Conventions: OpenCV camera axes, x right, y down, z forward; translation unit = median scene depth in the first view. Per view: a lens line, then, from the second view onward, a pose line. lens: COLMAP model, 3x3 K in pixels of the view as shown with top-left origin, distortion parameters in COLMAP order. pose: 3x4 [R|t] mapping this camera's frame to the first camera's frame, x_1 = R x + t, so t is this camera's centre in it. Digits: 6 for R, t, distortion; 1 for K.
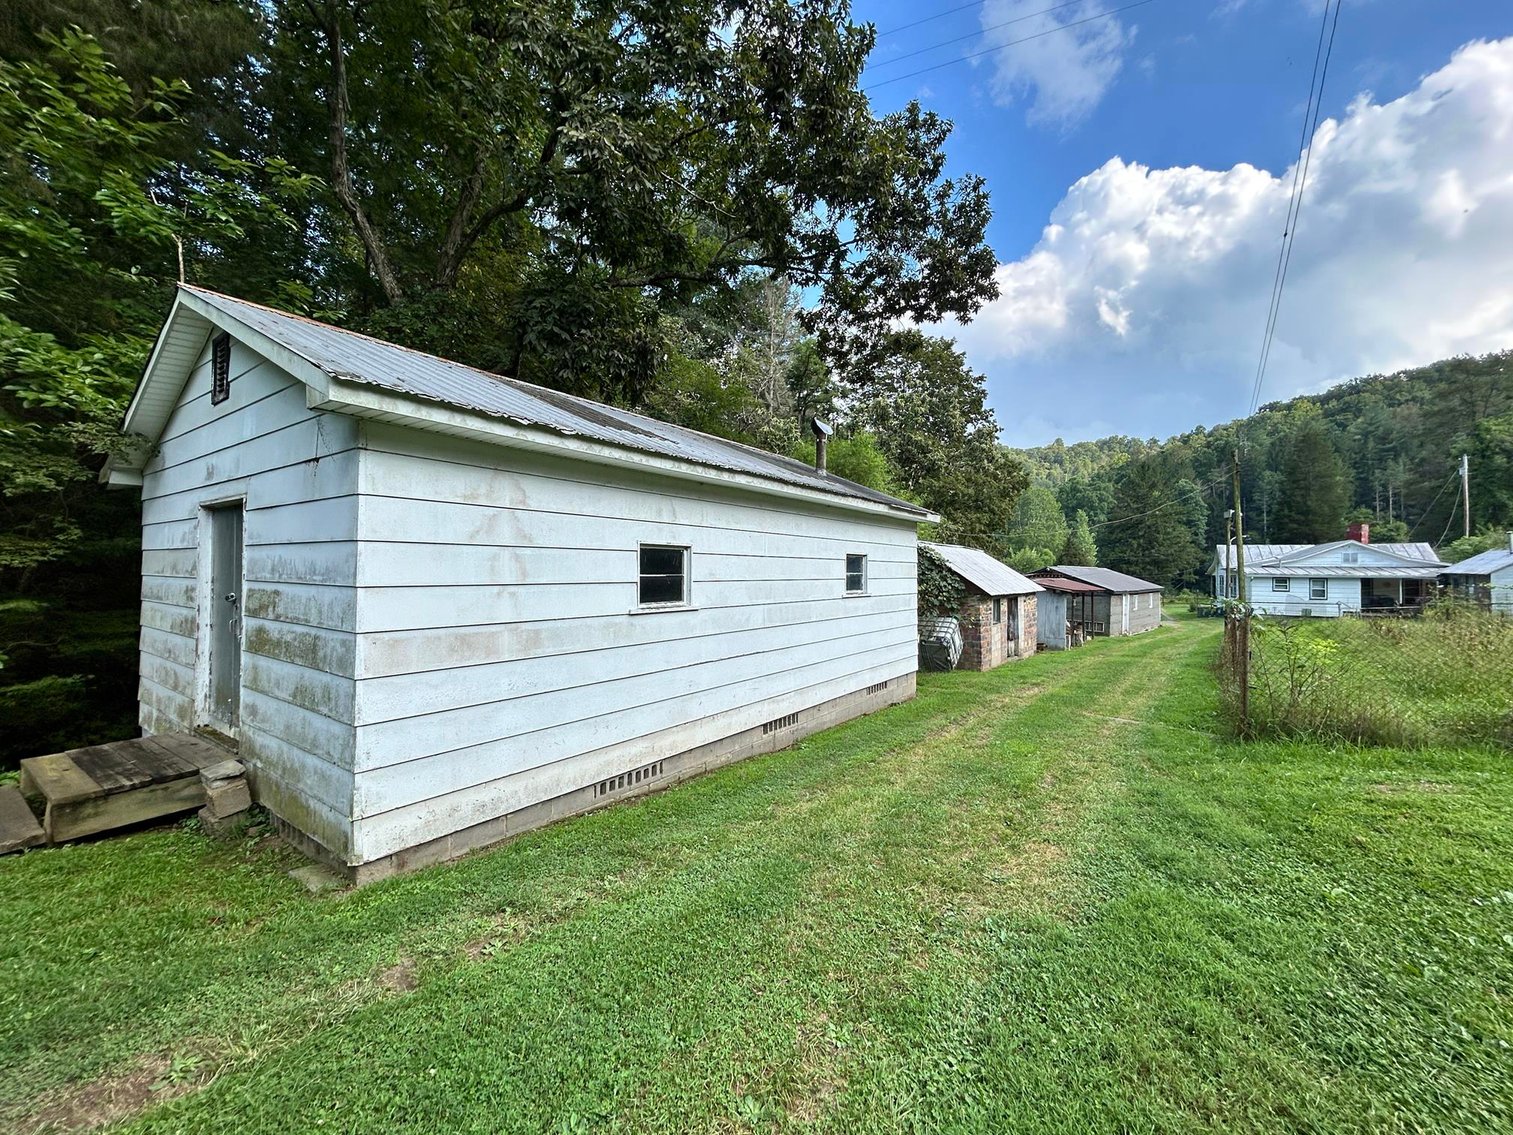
lens RADIAL K [[604.8, 0, 761.4], [0, 604.8, 563.8], [0, 0, 1]] dist [-0.007711, 0.000256]
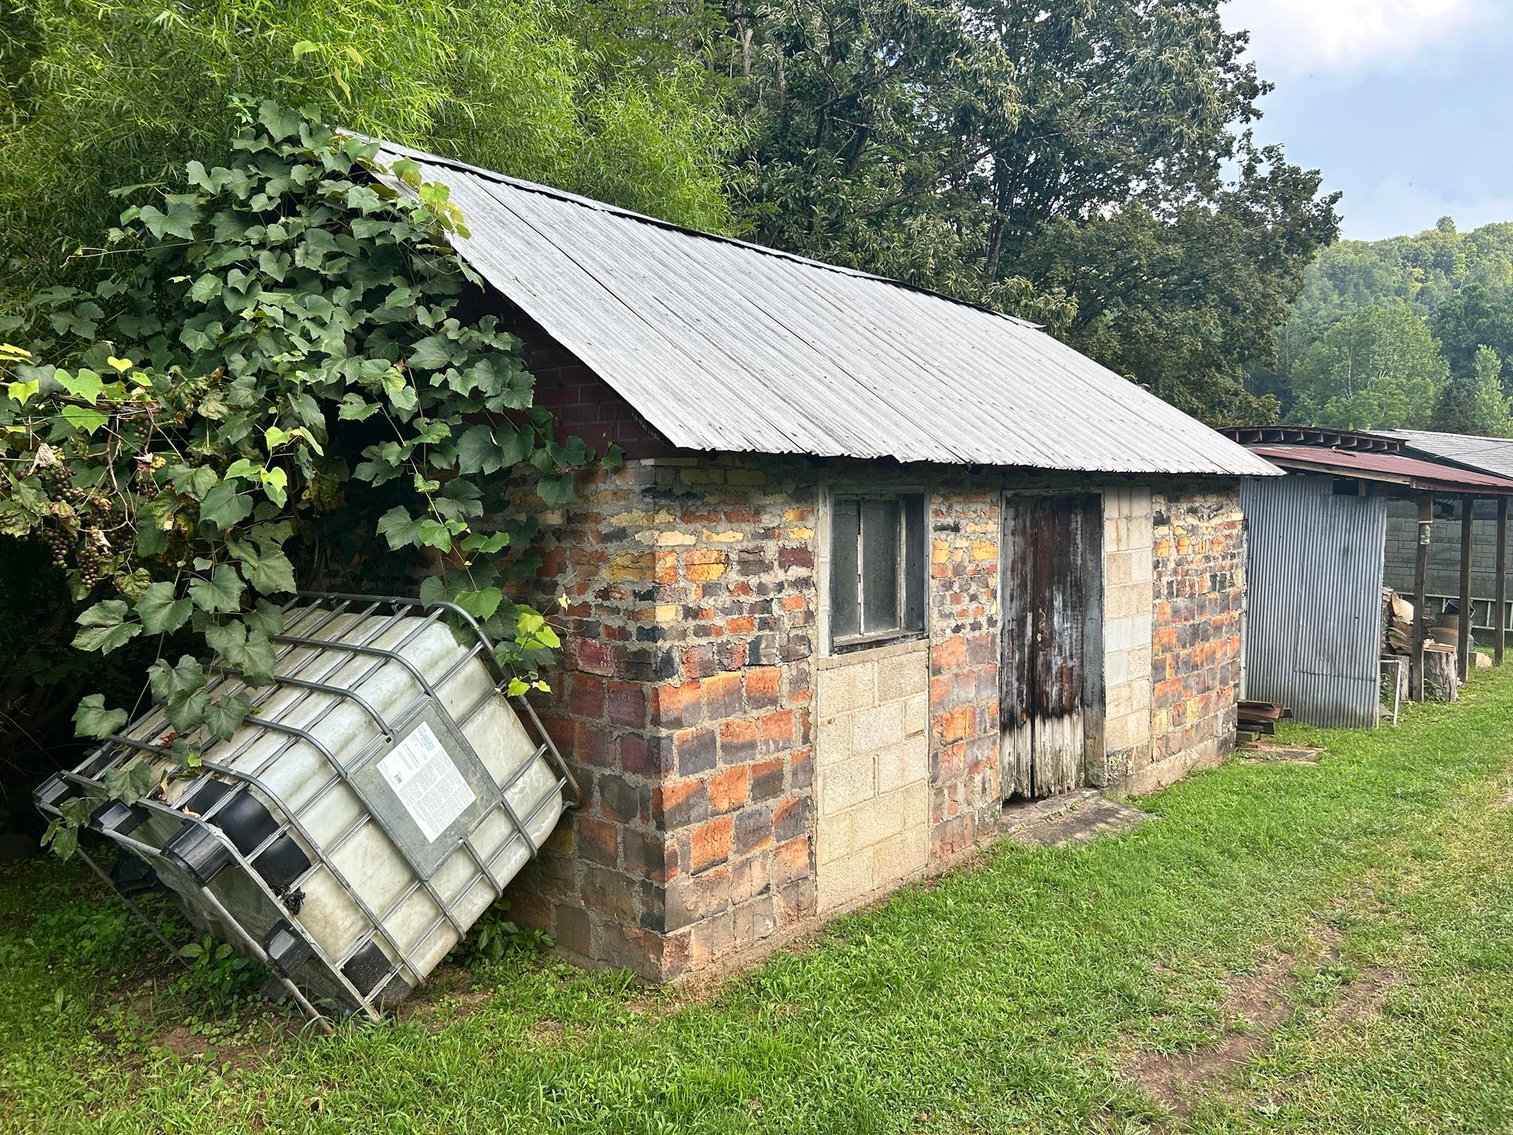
lens RADIAL K [[1136.2, 0, 752.6], [0, 1136.2, 569.7], [0, 0, 1]] dist [0.028136, -0.041268]
pose [[0.996680, -0.003666, -0.081339, 0.286320], [0.009977, 0.996957, 0.077317, 0.041006], [0.080808, -0.077872, 0.993683, 0.517511]]
